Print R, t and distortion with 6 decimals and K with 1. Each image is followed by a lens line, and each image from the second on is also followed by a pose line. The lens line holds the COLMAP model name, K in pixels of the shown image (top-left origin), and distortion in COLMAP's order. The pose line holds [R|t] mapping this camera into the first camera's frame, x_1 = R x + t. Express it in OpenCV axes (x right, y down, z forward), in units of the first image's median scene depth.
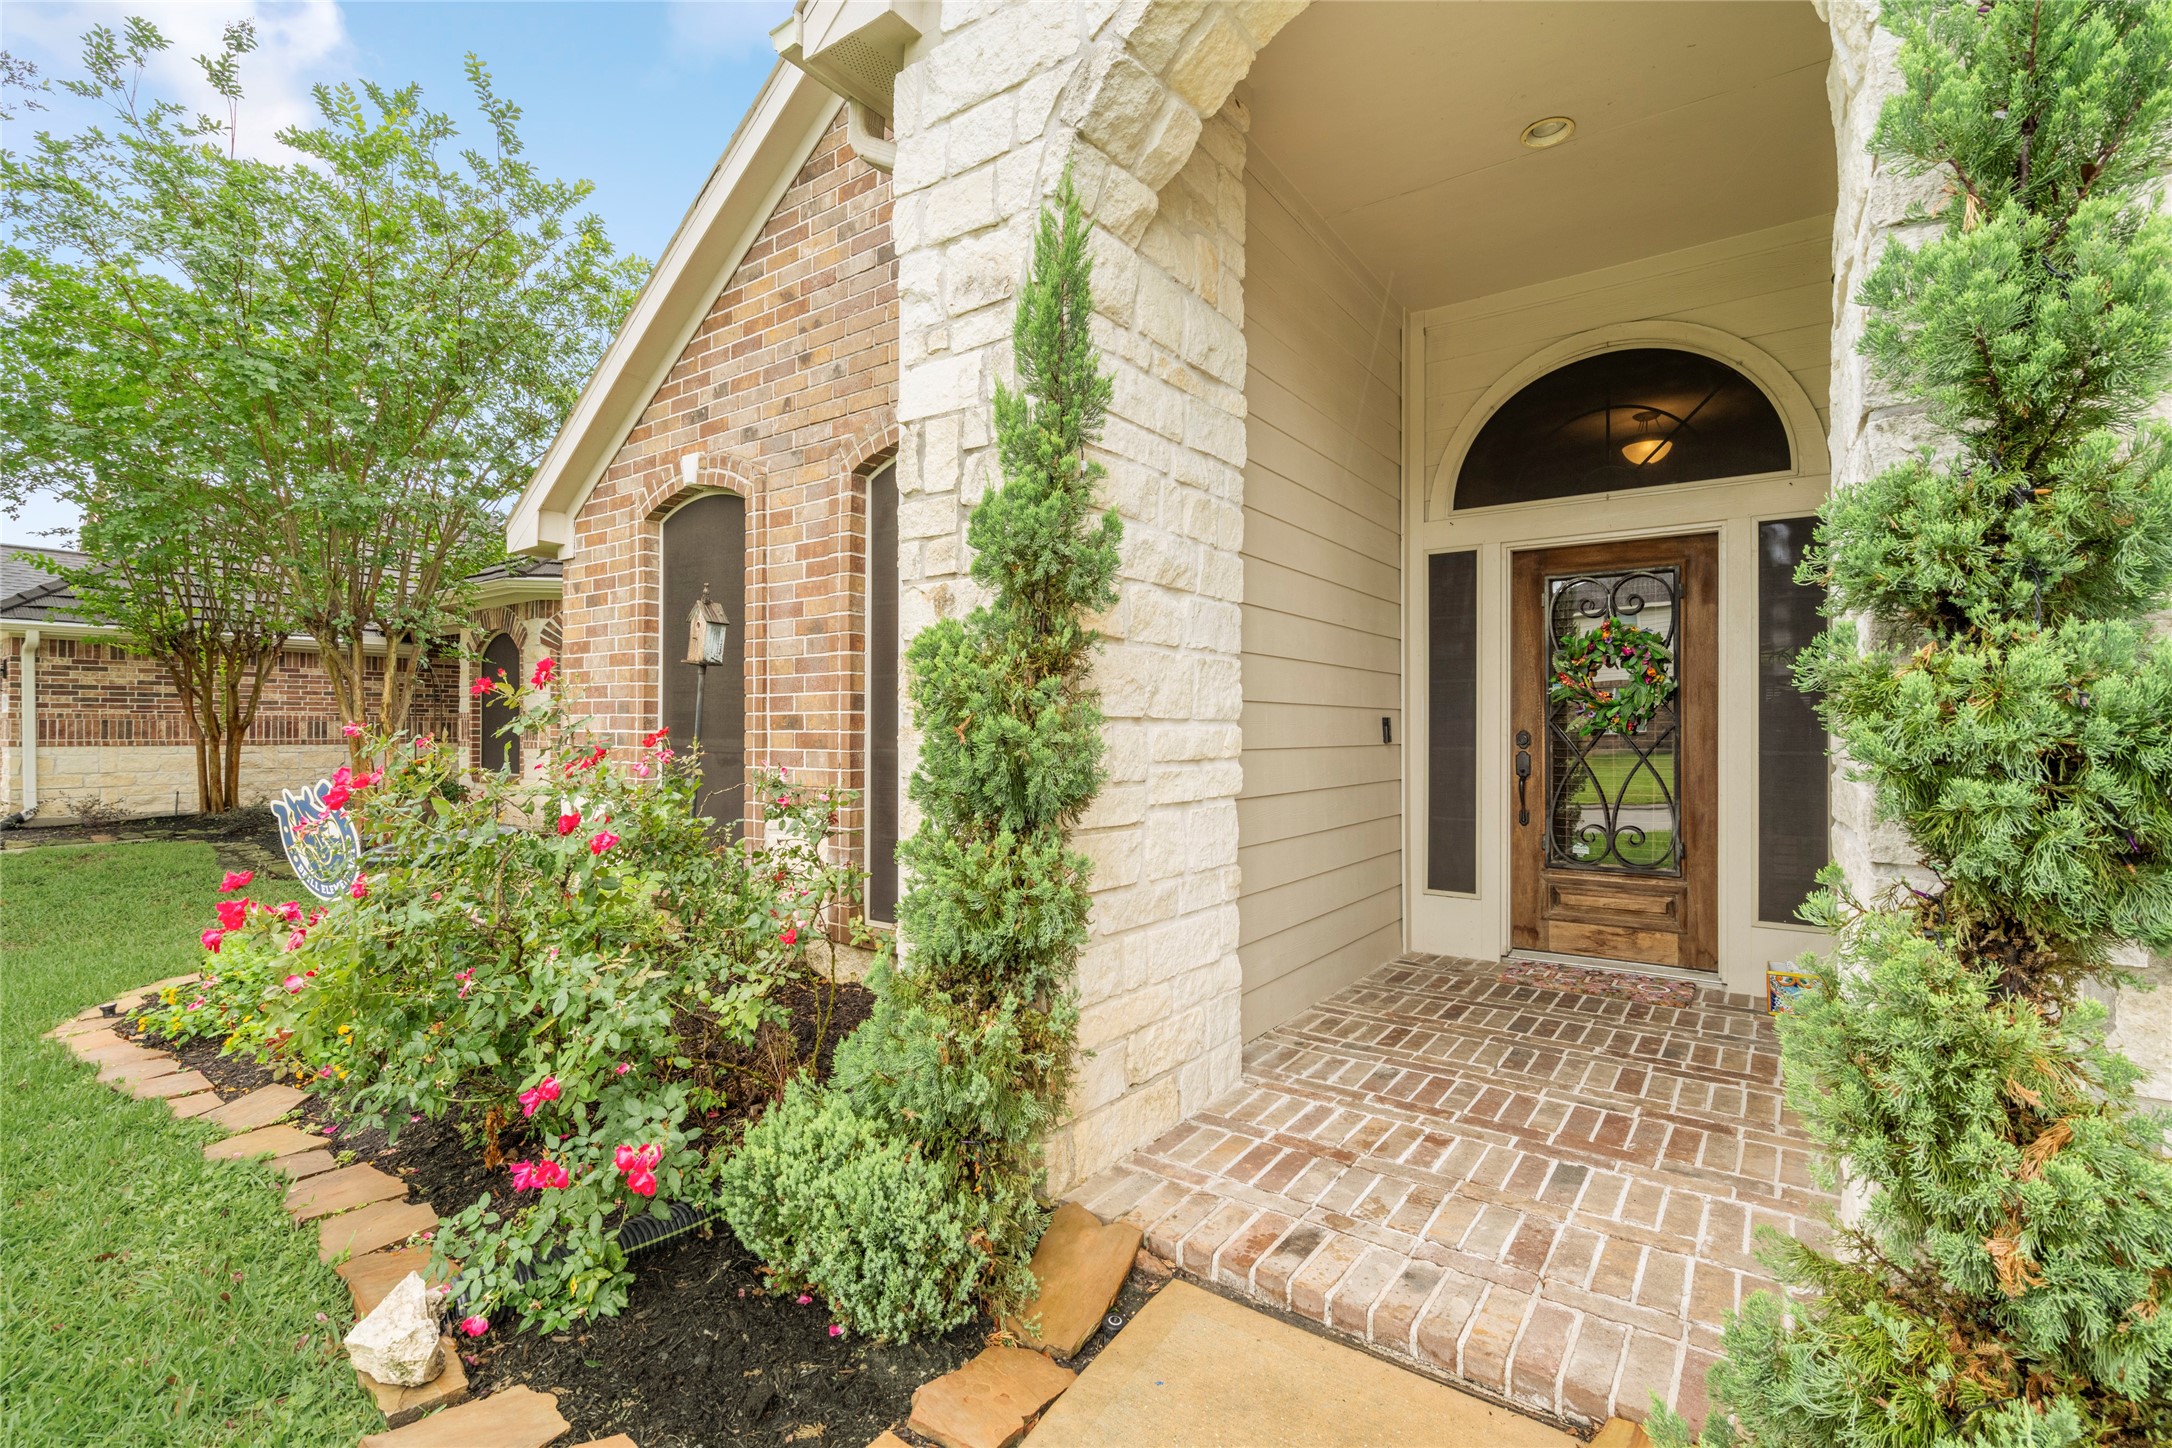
lens RADIAL K [[1004.5, 0, 1086.3], [0, 1004.5, 714.4], [0, 0, 1]] dist [-0.009127, 0.004312]
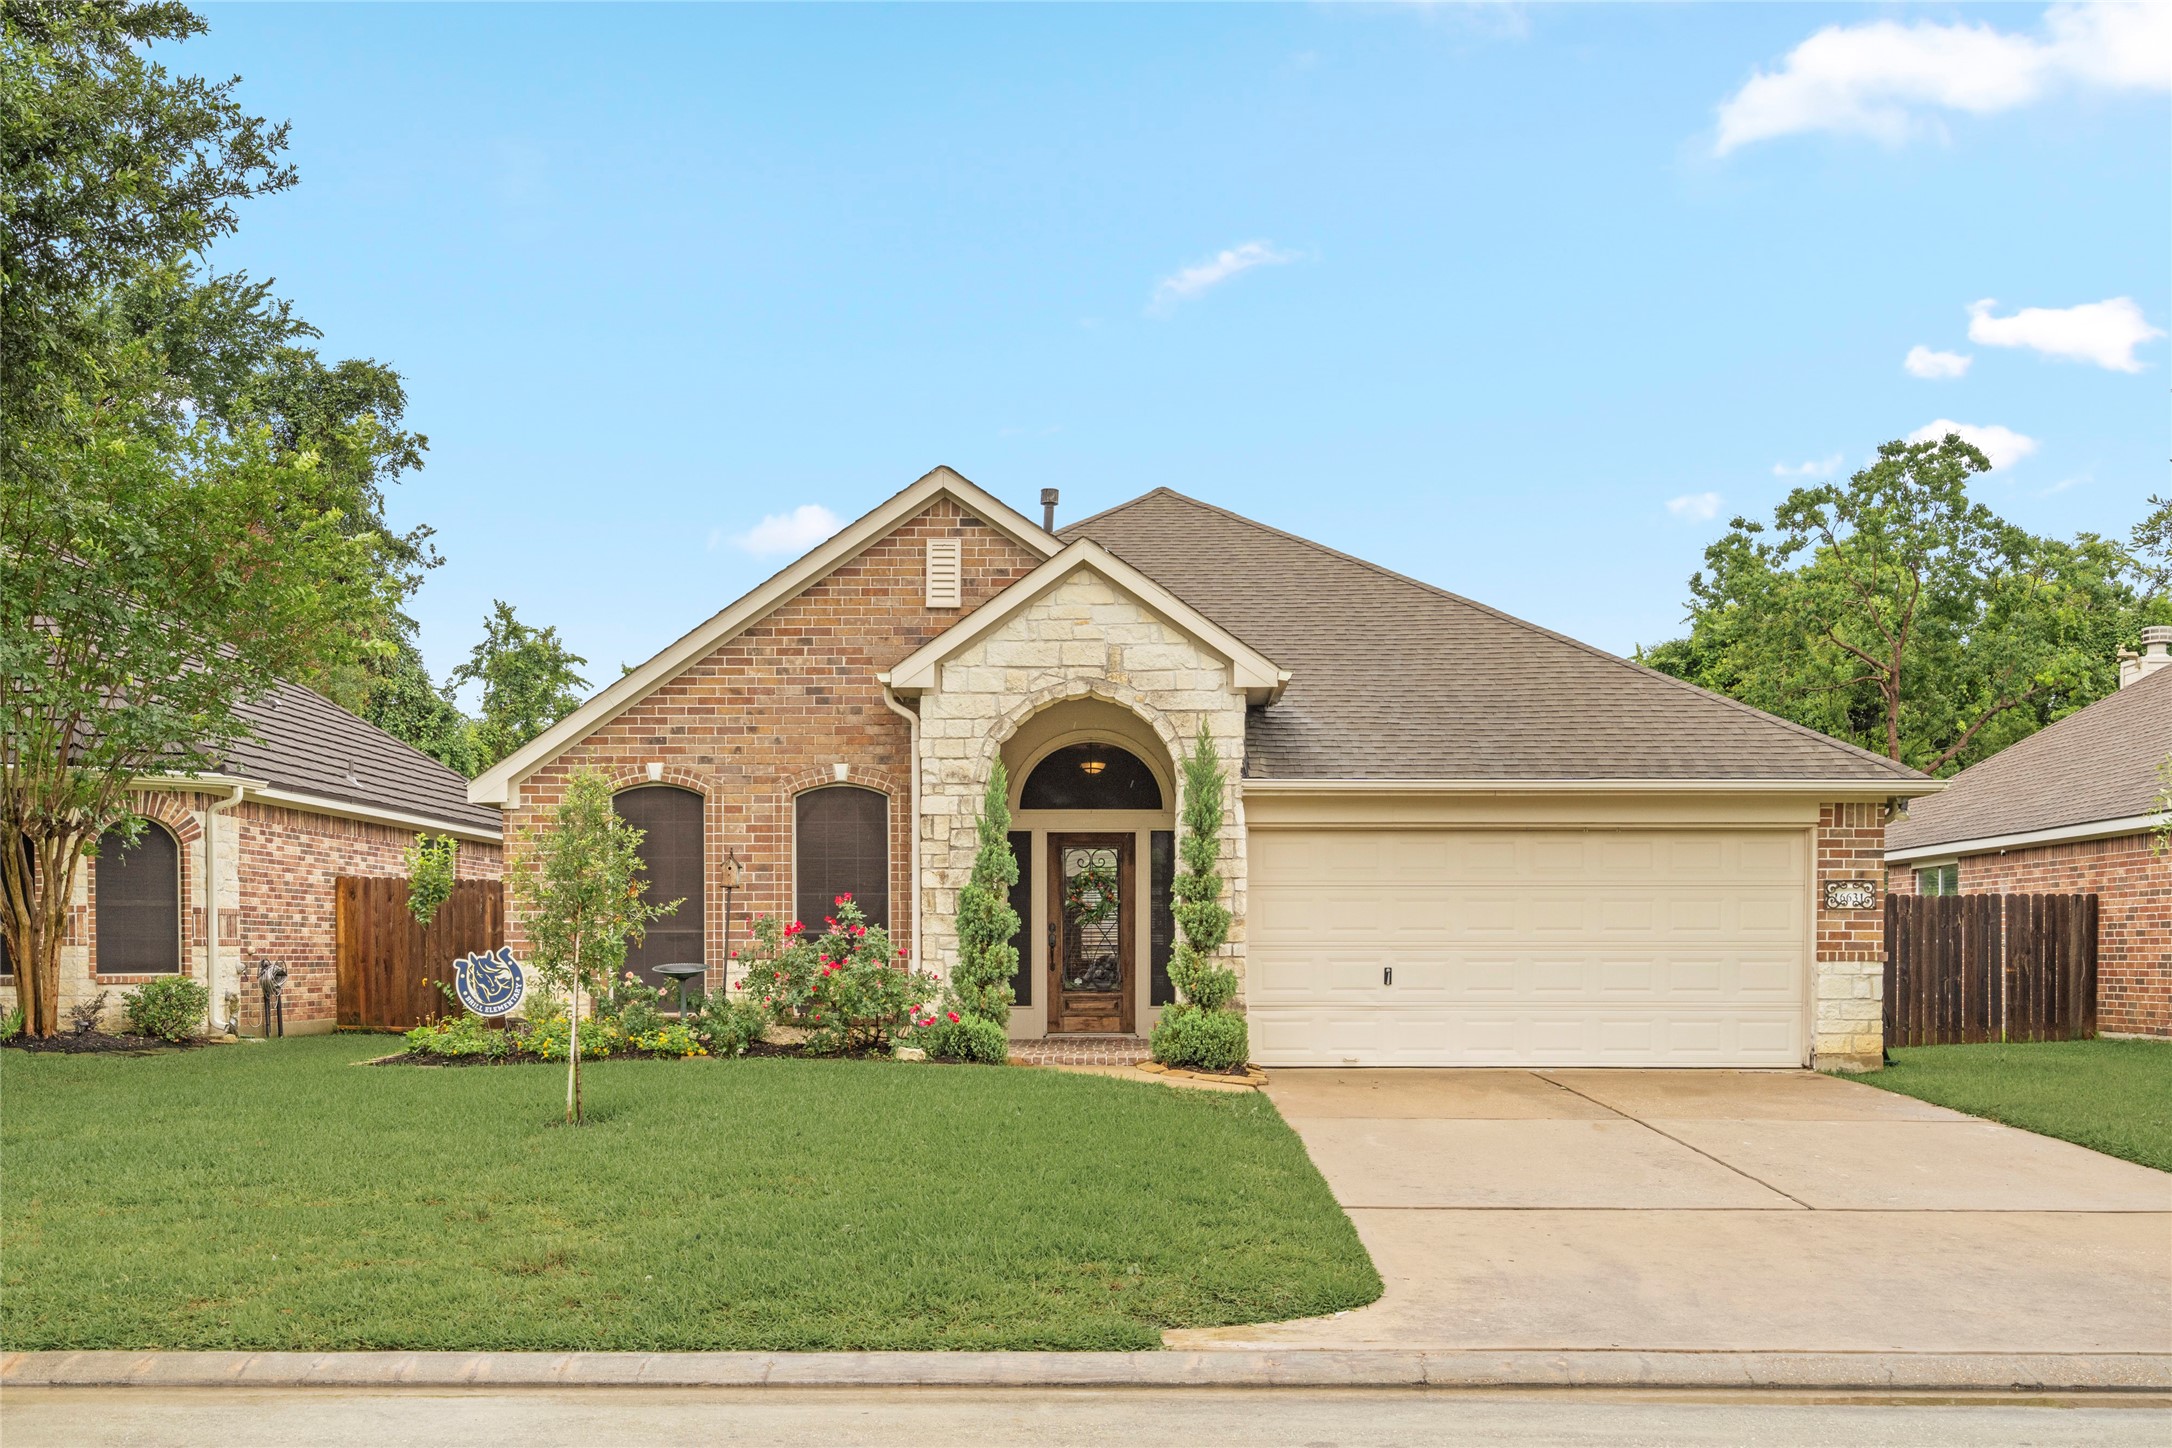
lens RADIAL K [[2193.1, 0, 1087.4], [0, 2193.1, 724.7], [0, 0, 1]] dist [0.008071, 0.000000]
pose [[0.827575, 0.055936, 0.558561, -2.043779], [-0.005914, 0.995837, -0.090964, 0.019930], [-0.561324, 0.071977, 0.824460, -2.771134]]
